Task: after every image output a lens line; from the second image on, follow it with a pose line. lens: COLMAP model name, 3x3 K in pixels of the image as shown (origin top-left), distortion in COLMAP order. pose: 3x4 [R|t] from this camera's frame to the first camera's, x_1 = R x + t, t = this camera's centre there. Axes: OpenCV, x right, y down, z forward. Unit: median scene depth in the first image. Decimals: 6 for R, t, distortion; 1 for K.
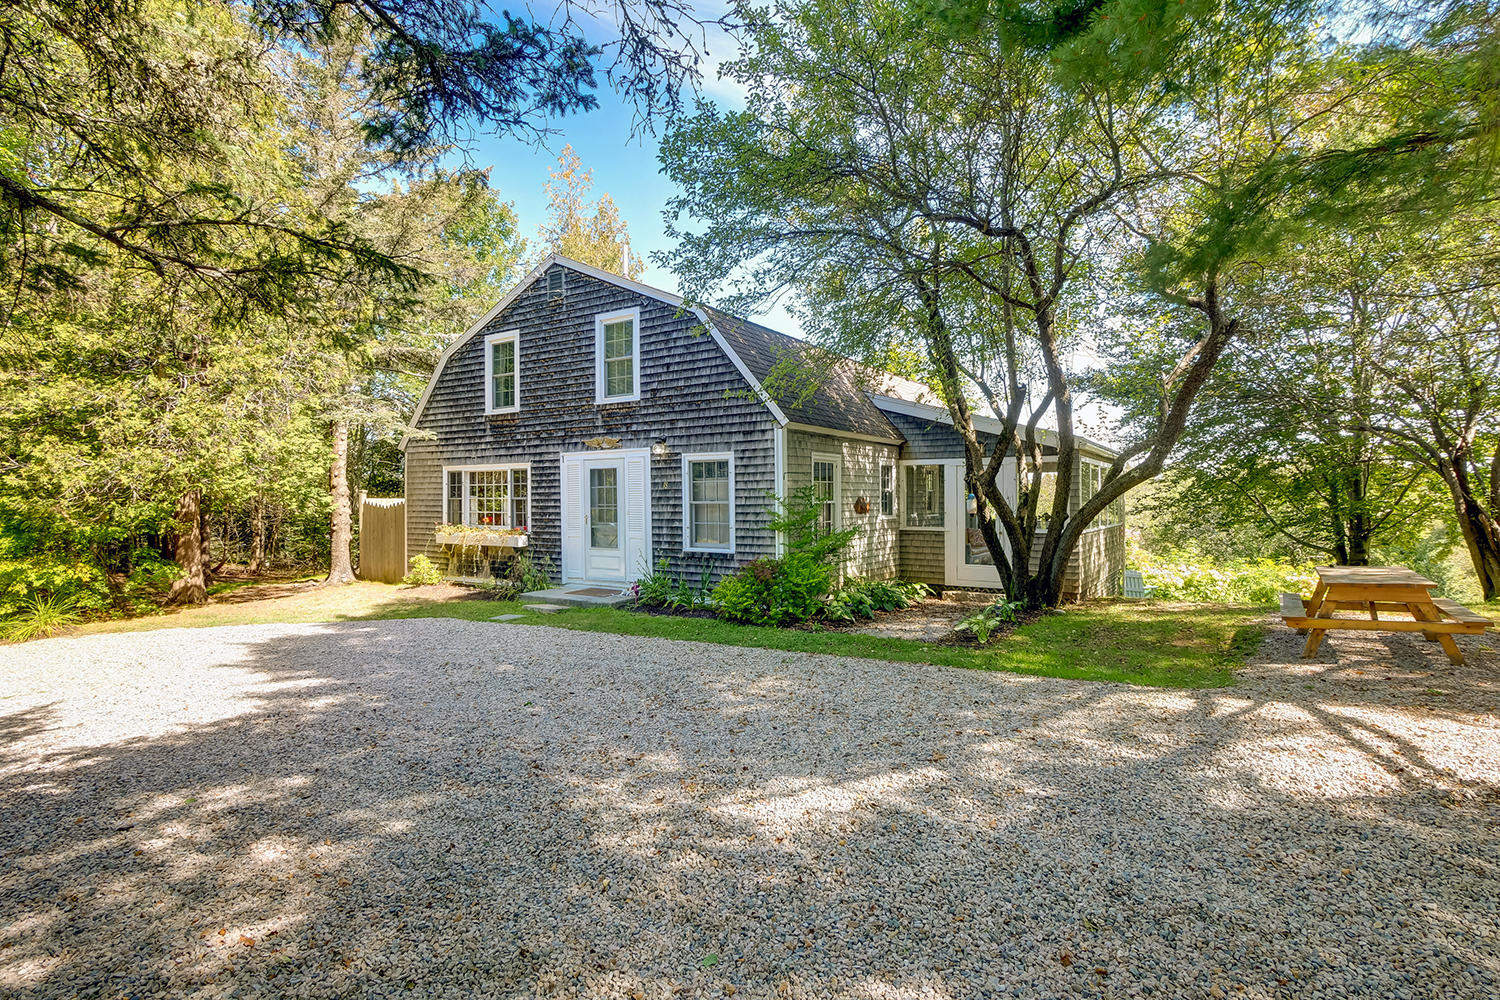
lens RADIAL K [[687.4, 0, 750.0], [0, 687.4, 500.0], [0, 0, 1]] dist [0.000389, 0.000079]
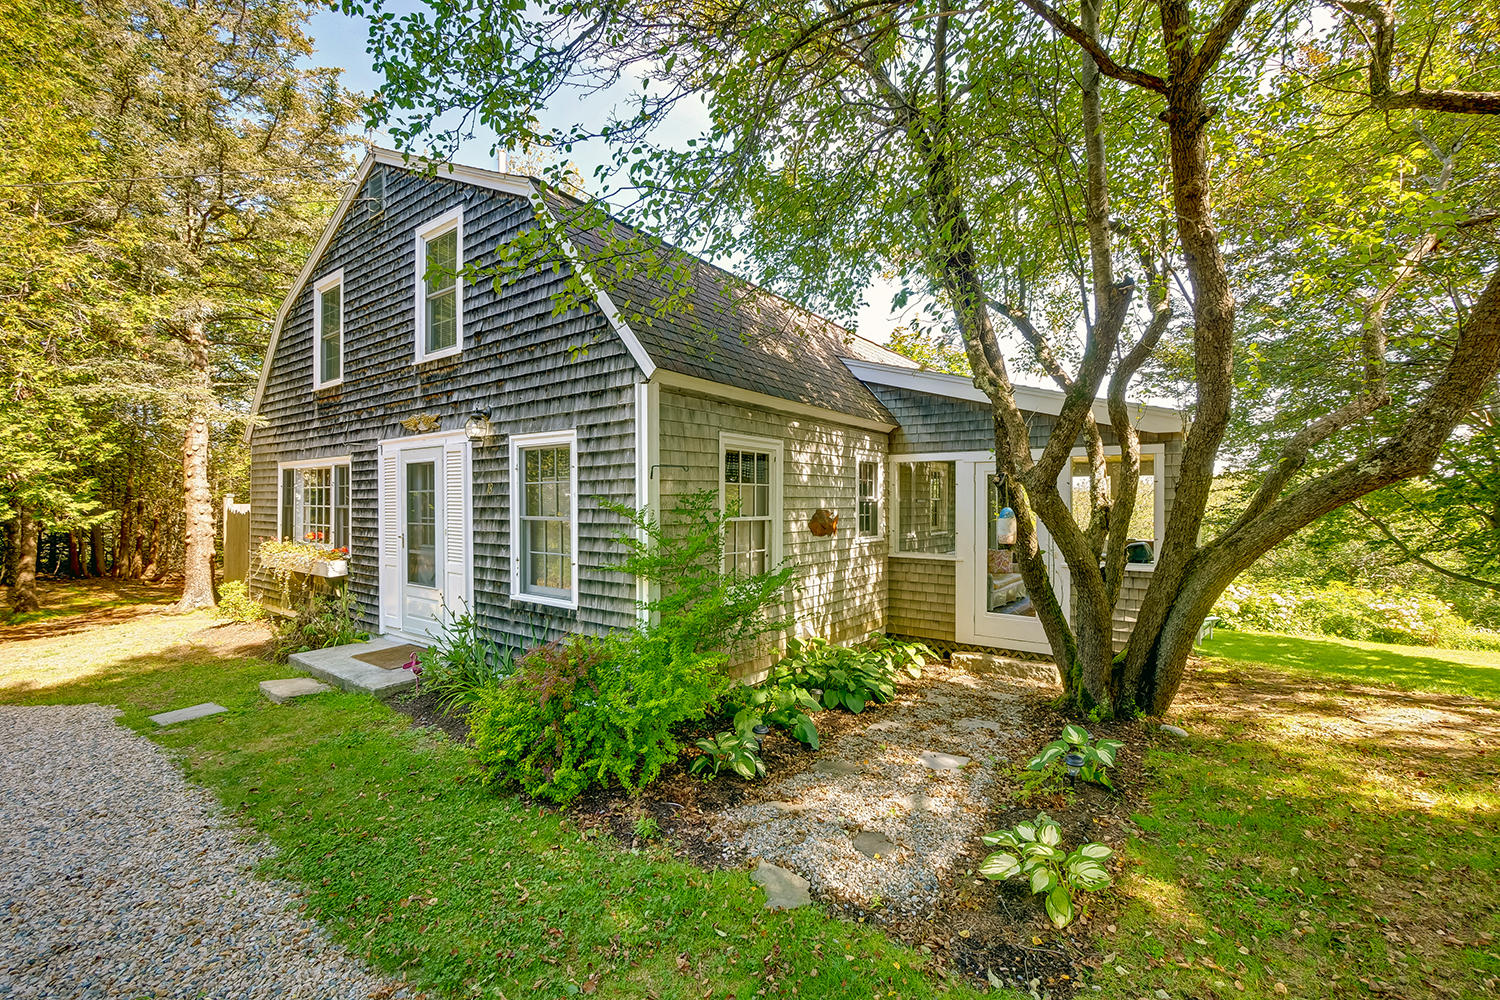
lens RADIAL K [[600.9, 0, 750.0], [0, 600.9, 500.0], [0, 0, 1]] dist [-0.000587, -0.000033]
pose [[0.998499, 0.007255, -0.054290, 0.127870], [-0.007689, 0.999940, -0.007799, -0.008472], [0.054230, 0.008205, 0.998495, 0.452376]]
